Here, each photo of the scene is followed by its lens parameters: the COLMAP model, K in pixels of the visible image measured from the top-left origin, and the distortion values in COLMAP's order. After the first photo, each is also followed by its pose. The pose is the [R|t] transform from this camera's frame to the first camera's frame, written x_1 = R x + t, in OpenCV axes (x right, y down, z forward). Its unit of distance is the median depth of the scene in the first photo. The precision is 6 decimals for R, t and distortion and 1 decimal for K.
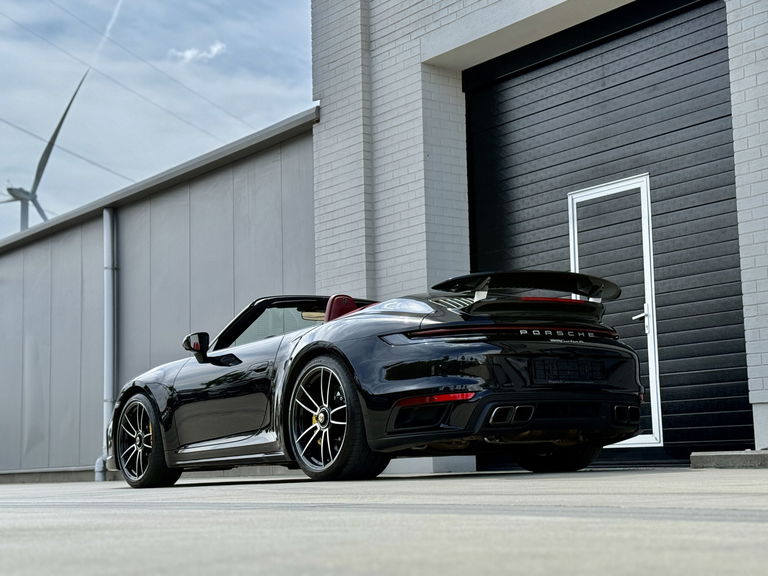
lens RADIAL K [[1345.1, 0, 376.3], [0, 1345.1, 277.0], [0, 0, 1]] dist [0.147309, 0.000000]
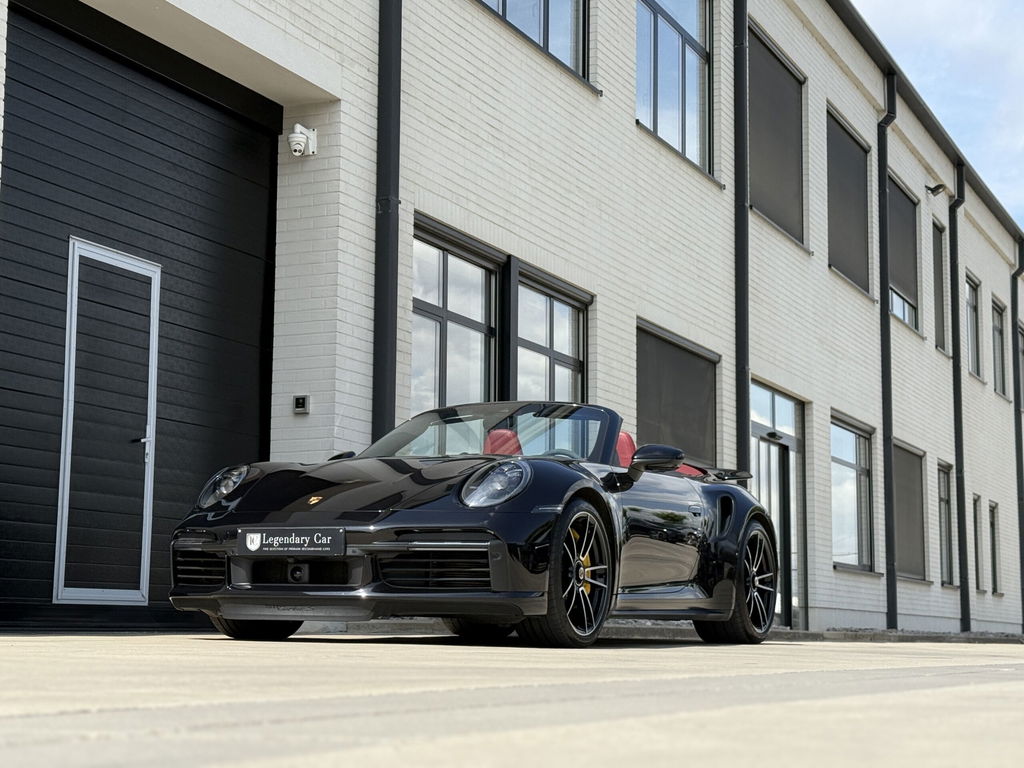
lens RADIAL K [[1793.4, 0, 506.3], [0, 1793.4, 375.8], [0, 0, 1]] dist [0.147309, 0.000000]
pose [[-0.492935, 0.139545, 0.858803, -0.811860], [-0.126457, 0.965083, -0.229399, 0.206411], [-0.860827, -0.221680, -0.458077, 1.300450]]
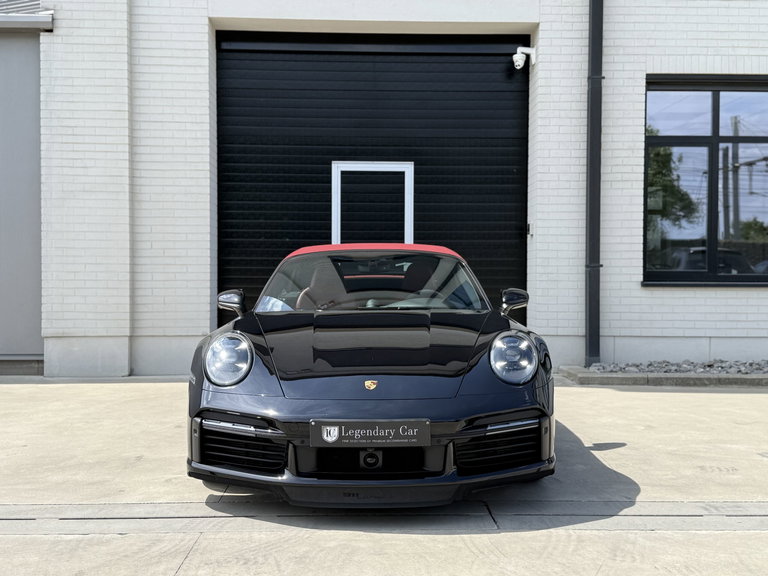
lens RADIAL K [[906.9, 0, 387.8], [0, 906.9, 290.7], [0, 0, 1]] dist [0.085632, 0.000000]
pose [[0.555535, 0.012458, 0.831400, -0.595886], [-0.135789, 0.987824, 0.075931, -0.013062], [-0.820331, -0.155077, 0.550462, 0.482523]]
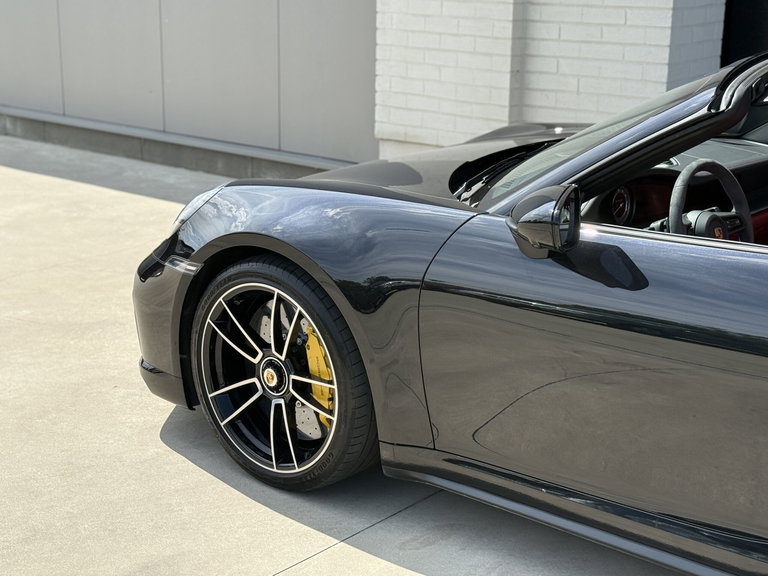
lens RADIAL K [[1345.1, 0, 383.0], [0, 1345.1, 292.1], [0, 0, 1]] dist [0.147309, 0.000000]
pose [[0.968009, -0.033280, 0.248698, -0.220666], [-0.069341, 0.917084, 0.392617, -0.055905], [-0.241143, -0.397302, 0.885438, 0.588349]]
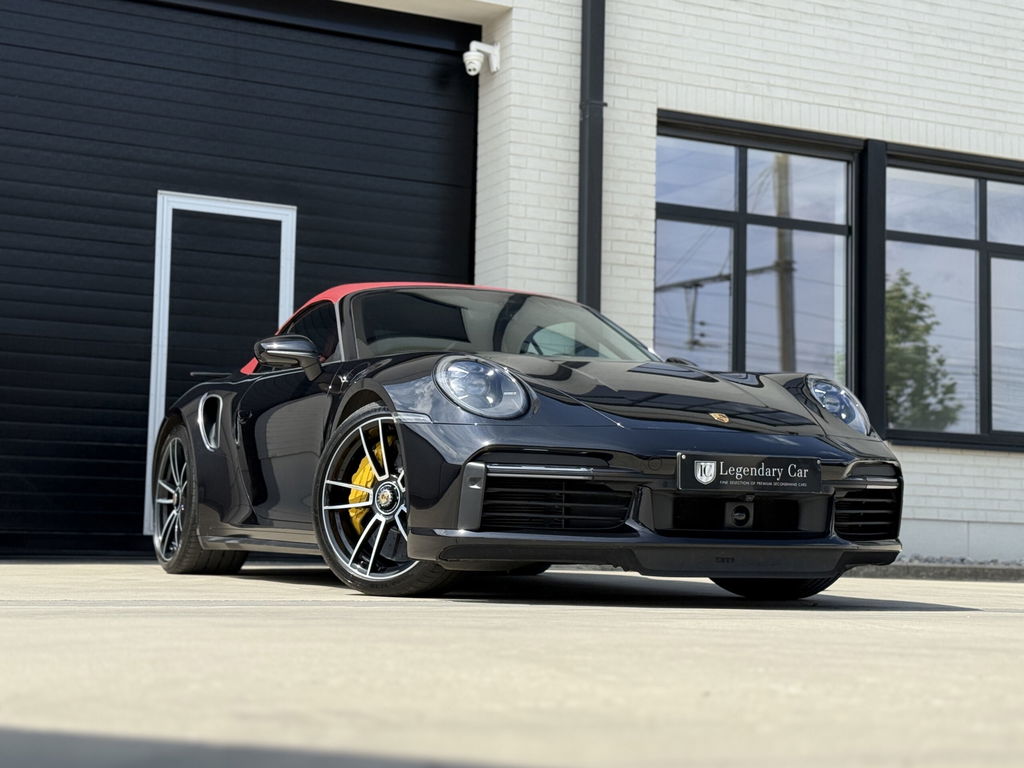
lens RADIAL K [[1747.7, 0, 532.5], [0, 1747.7, 391.2], [0, 0, 1]] dist [0.165142, 0.000000]
pose [[0.155723, 0.116678, 0.980886, -0.813137], [-0.164486, 0.982199, -0.090721, 0.106450], [-0.974010, -0.147214, 0.172142, 0.659361]]
